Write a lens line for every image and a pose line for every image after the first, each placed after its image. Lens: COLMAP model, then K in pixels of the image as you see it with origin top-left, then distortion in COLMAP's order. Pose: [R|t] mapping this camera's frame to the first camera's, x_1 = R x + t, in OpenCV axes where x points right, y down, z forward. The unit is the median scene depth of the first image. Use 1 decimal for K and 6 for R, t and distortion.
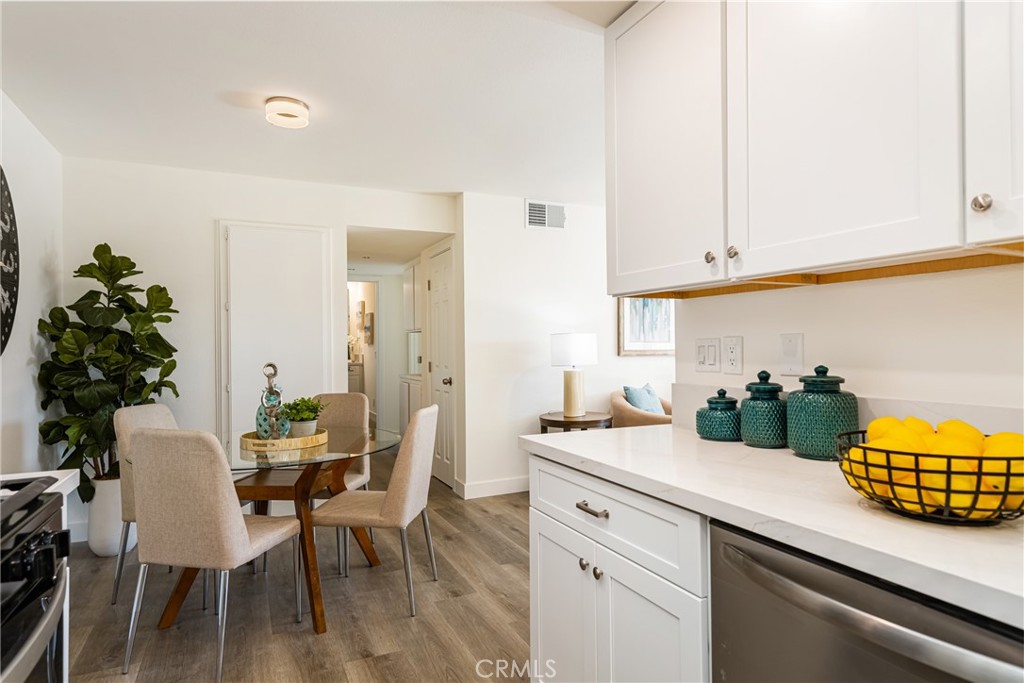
lens RADIAL K [[561.4, 0, 511.4], [0, 561.4, 342.6], [0, 0, 1]] dist [0.000068, 0.000001]
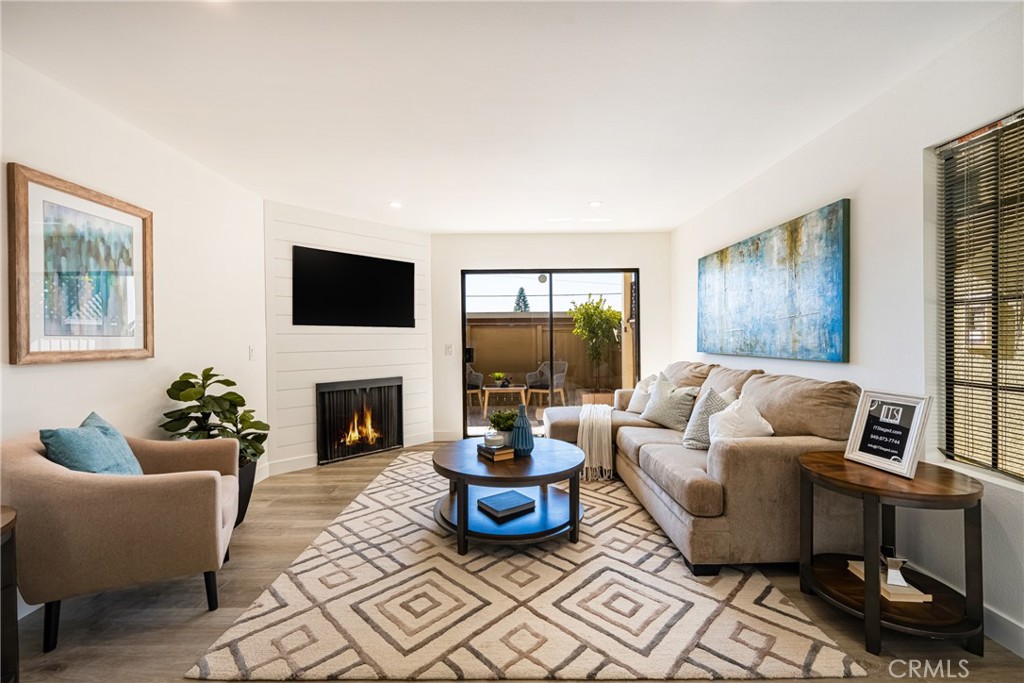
lens RADIAL K [[441.0, 0, 511.1], [0, 441.0, 340.1], [0, 0, 1]] dist [0.000150, 0.000071]
pose [[0.425584, -0.002872, 0.904915, 0.033358], [0.005593, 0.999984, 0.000544, 0.004930], [-0.904902, 0.004830, 0.425593, 0.462801]]
